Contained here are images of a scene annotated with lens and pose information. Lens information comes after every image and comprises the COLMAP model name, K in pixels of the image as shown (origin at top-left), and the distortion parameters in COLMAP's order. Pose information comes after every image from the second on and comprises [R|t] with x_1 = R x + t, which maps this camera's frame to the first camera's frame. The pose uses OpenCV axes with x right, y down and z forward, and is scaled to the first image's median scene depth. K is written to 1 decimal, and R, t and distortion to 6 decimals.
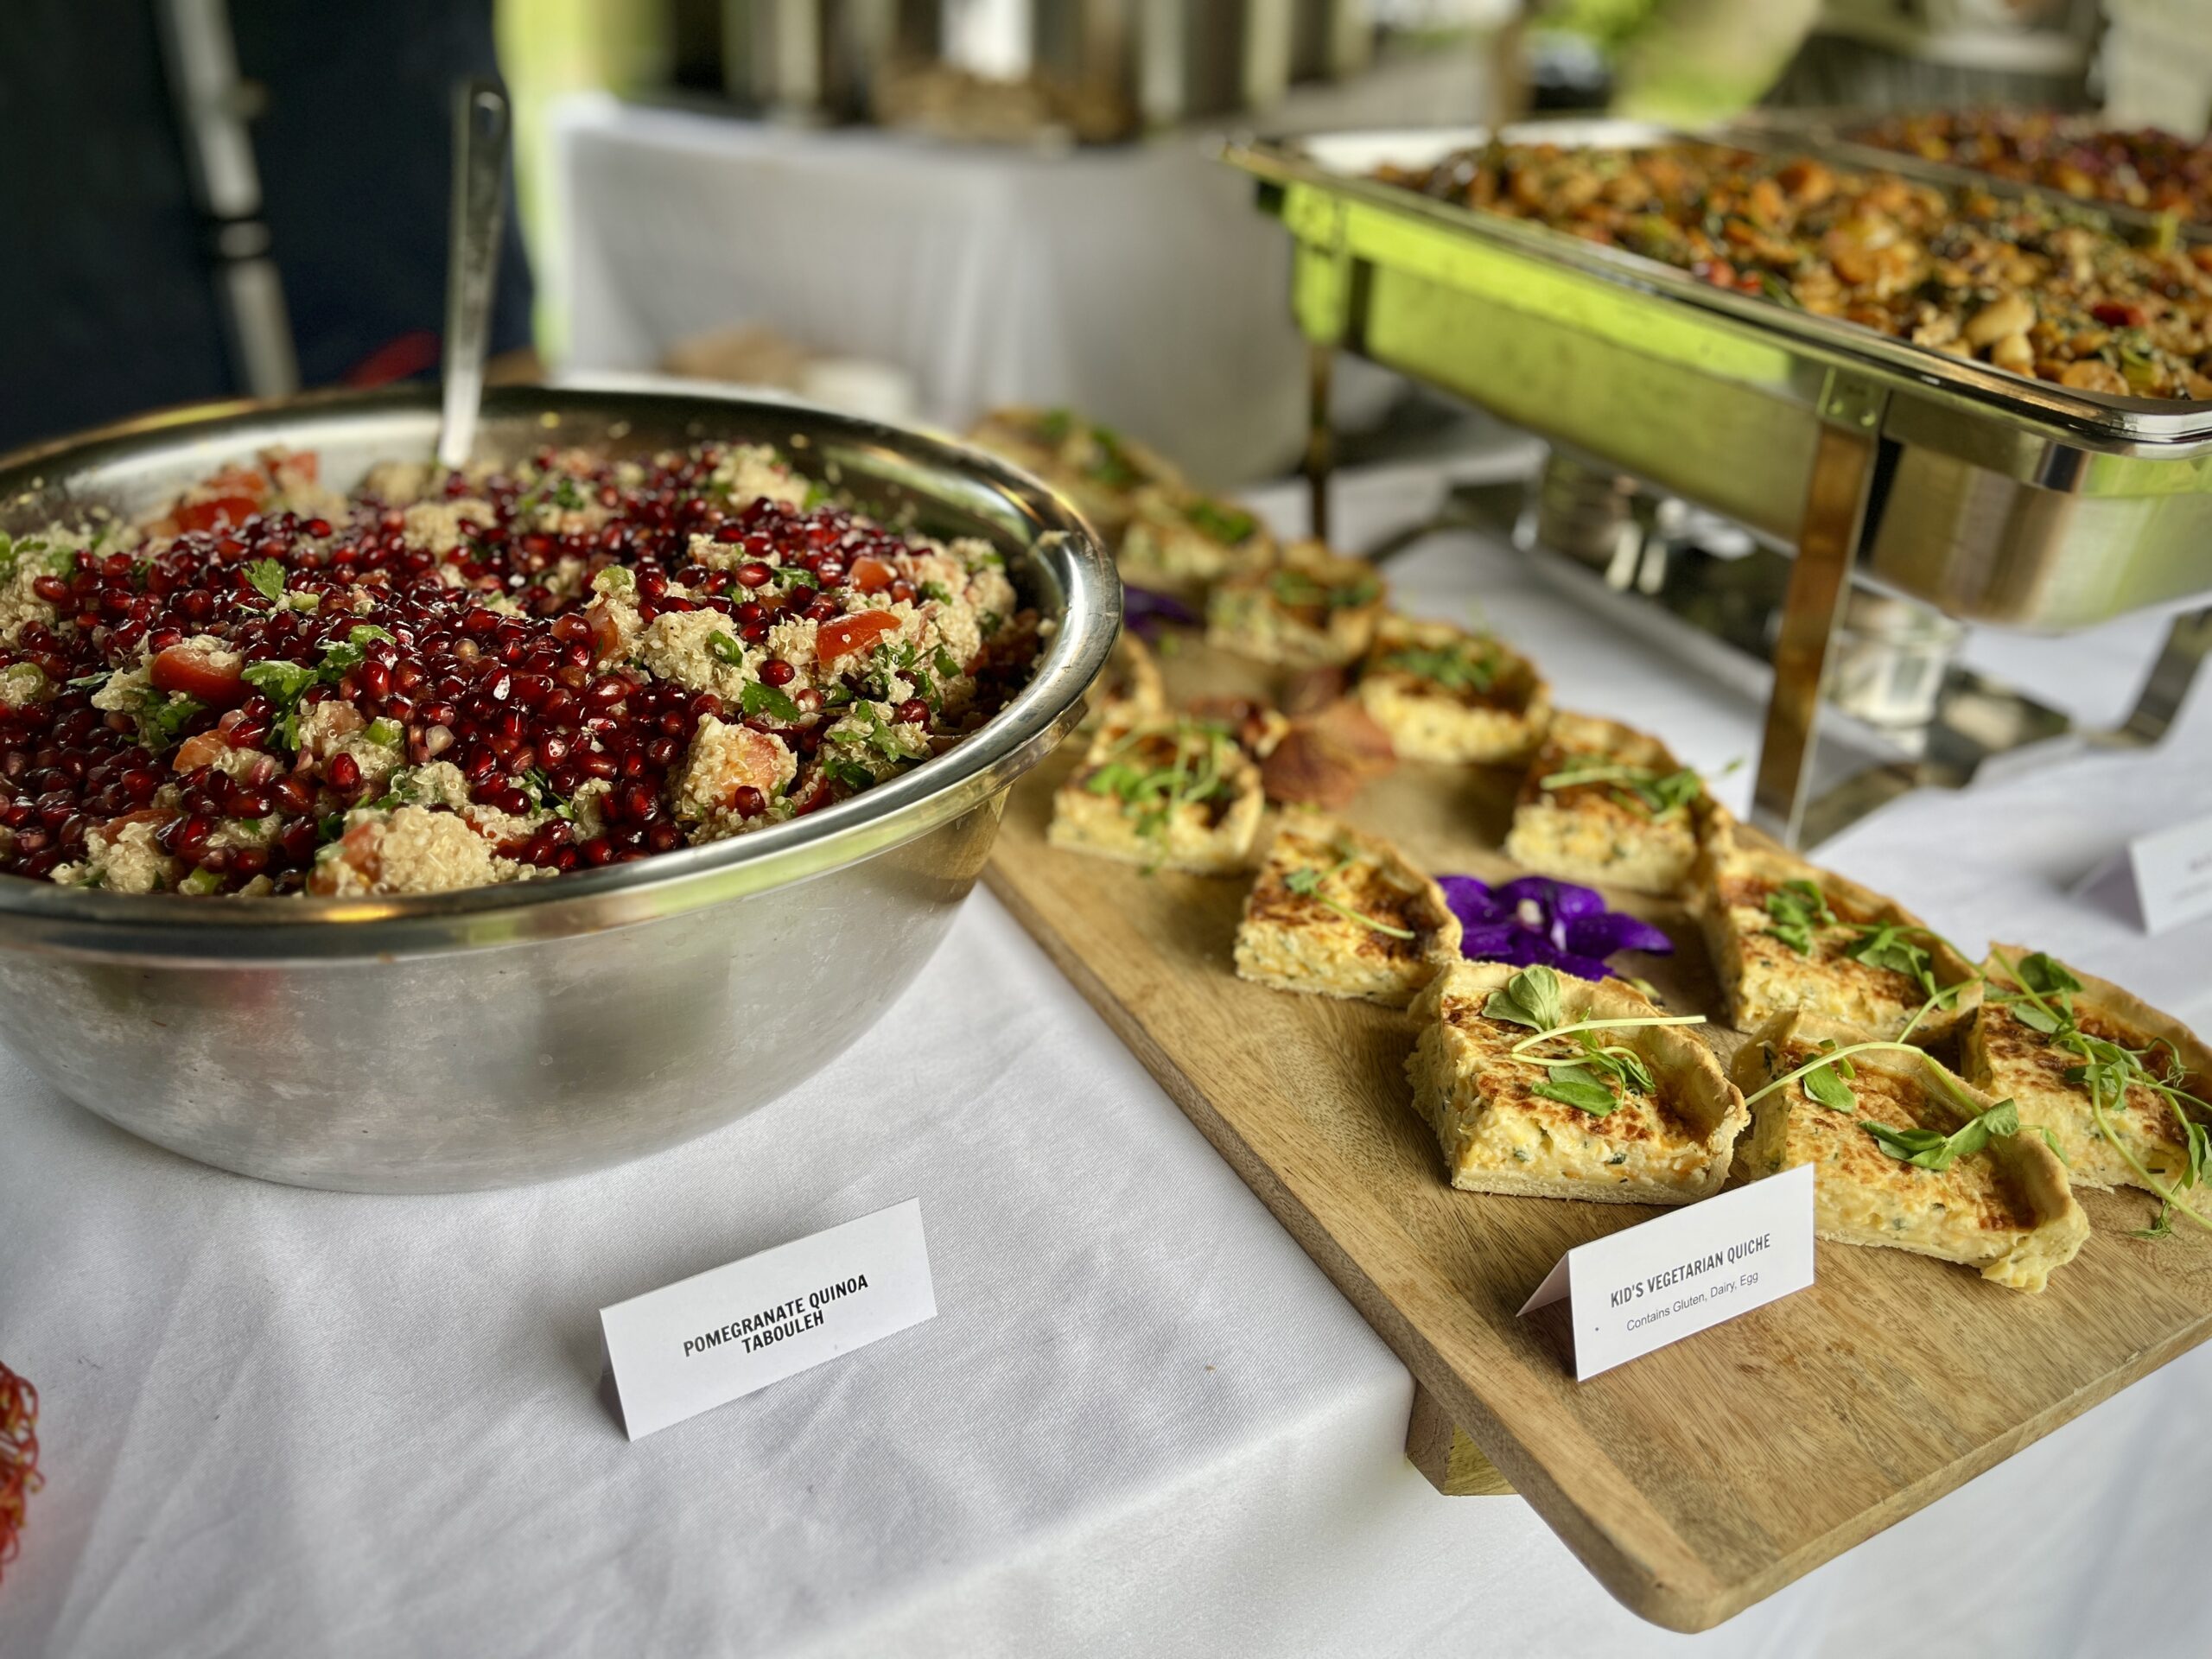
lens RADIAL K [[1680.1, 0, 1105.6], [0, 1680.1, 820.0], [0, 0, 1]] dist [-0.002721, -0.000220]
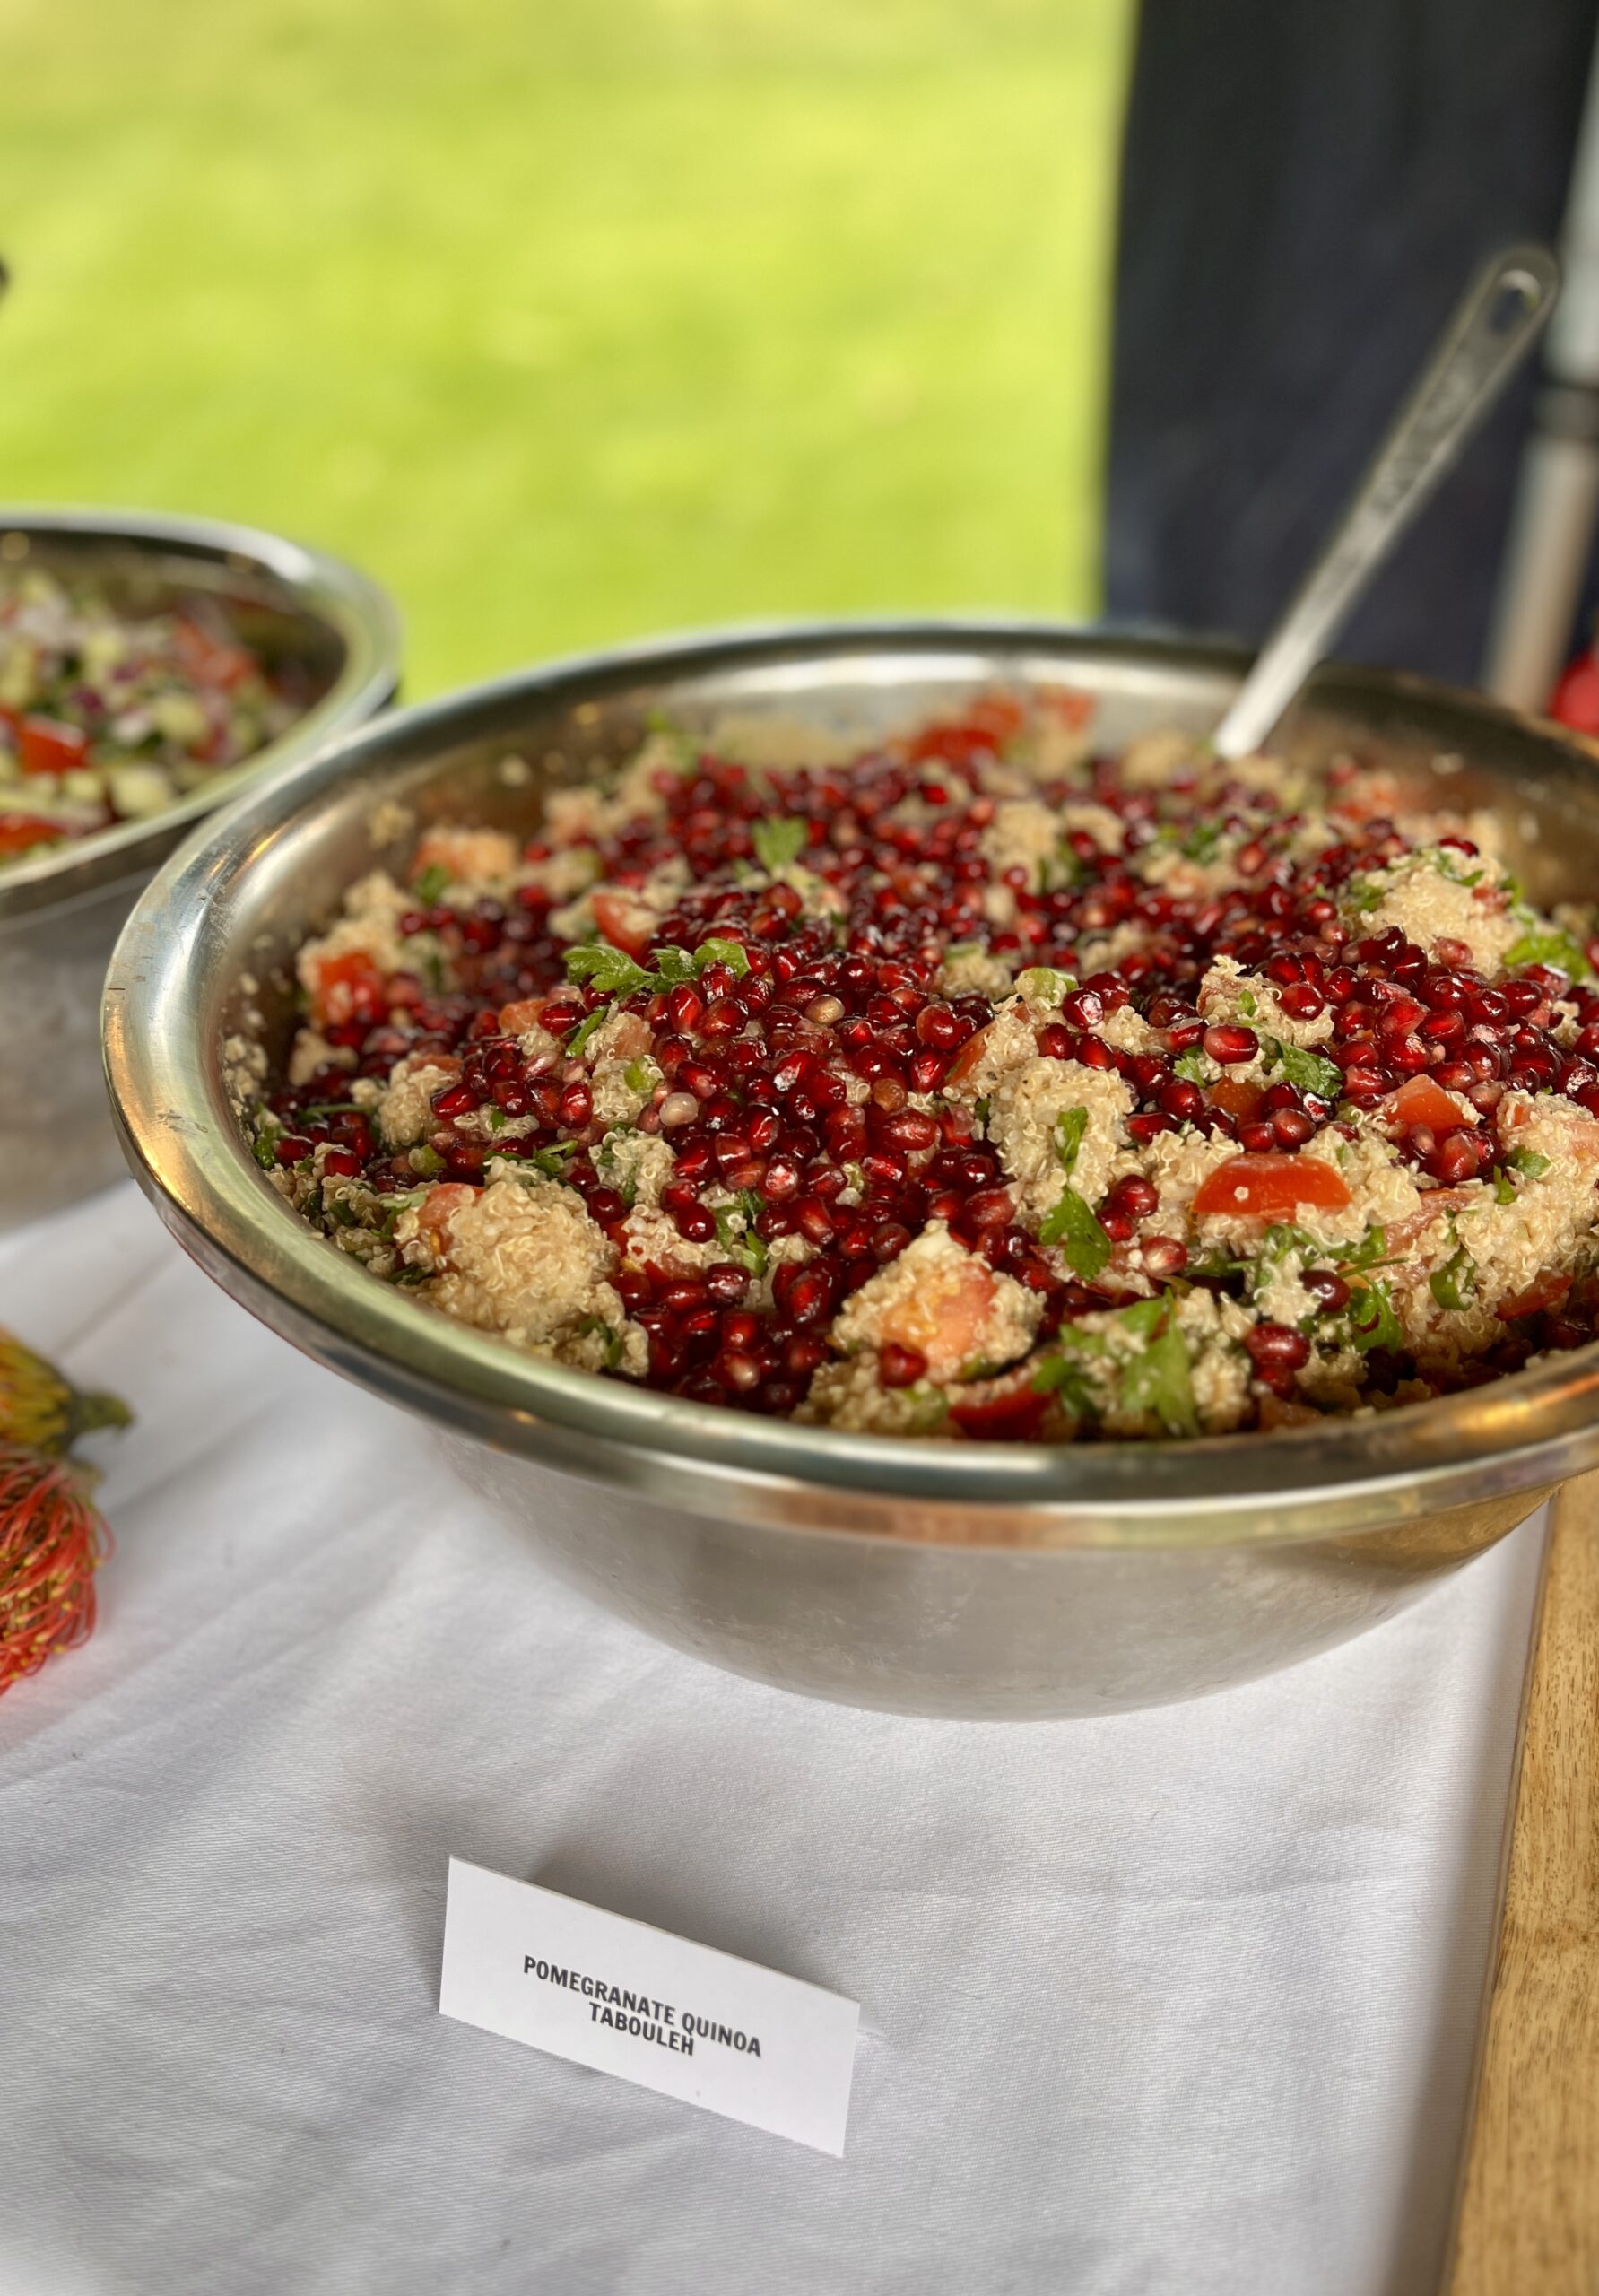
lens RADIAL K [[1859.8, 0, 801.4], [0, 1859.8, 1161.7], [0, 0, 1]] dist [-0.001219, -0.001027]
pose [[0.625618, 0.403806, -0.667490, 0.233396], [-0.366826, 0.907394, 0.205123, -0.224256], [0.688506, 0.116524, 0.715808, 0.406114]]
